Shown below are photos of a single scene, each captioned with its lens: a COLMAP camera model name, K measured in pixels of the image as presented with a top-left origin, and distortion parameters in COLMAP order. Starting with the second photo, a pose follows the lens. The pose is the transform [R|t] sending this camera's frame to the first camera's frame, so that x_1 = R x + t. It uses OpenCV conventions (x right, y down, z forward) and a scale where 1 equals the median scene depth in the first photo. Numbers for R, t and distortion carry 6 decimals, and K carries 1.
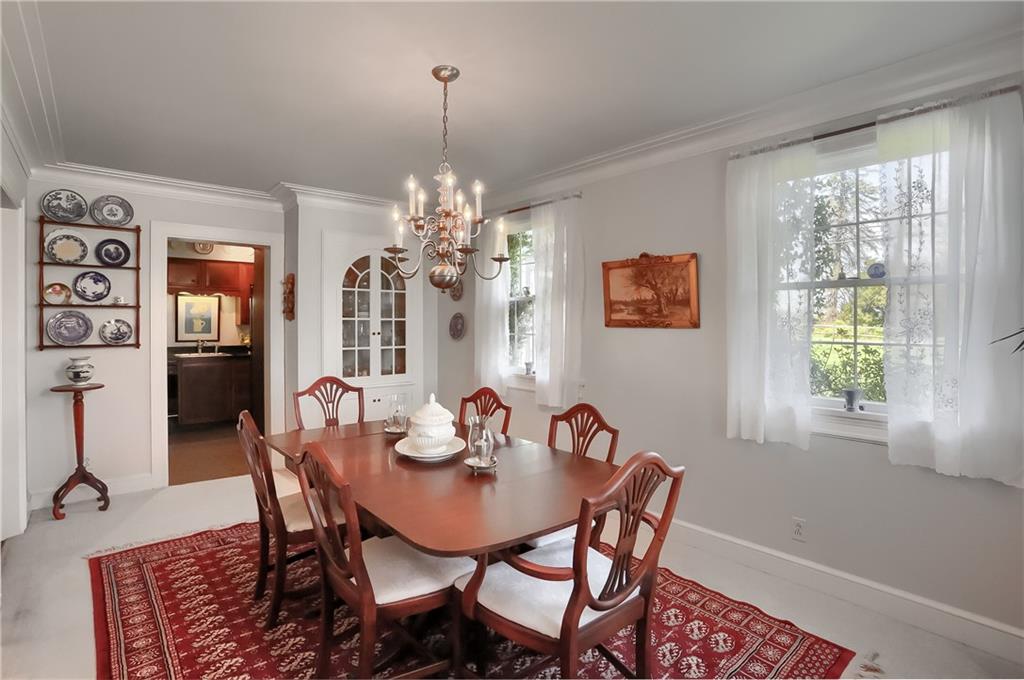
lens RADIAL K [[493.3, 0, 515.6], [0, 493.3, 336.6], [0, 0, 1]] dist [-0.028447, 0.003899]
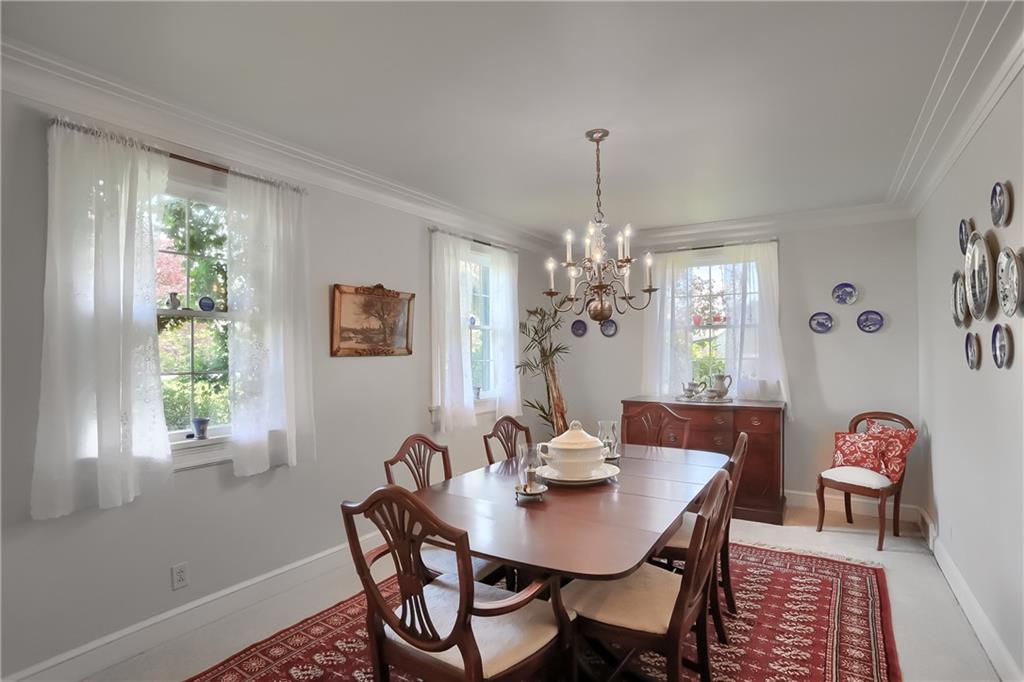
lens RADIAL K [[493.3, 0, 521.1], [0, 493.3, 342.6], [0, 0, 1]] dist [-0.028447, 0.003899]
pose [[-0.272813, 0.014274, 0.961961, -0.807563], [0.042469, 0.999094, -0.002780, -0.030682], [-0.961129, 0.040095, -0.273172, 0.988735]]
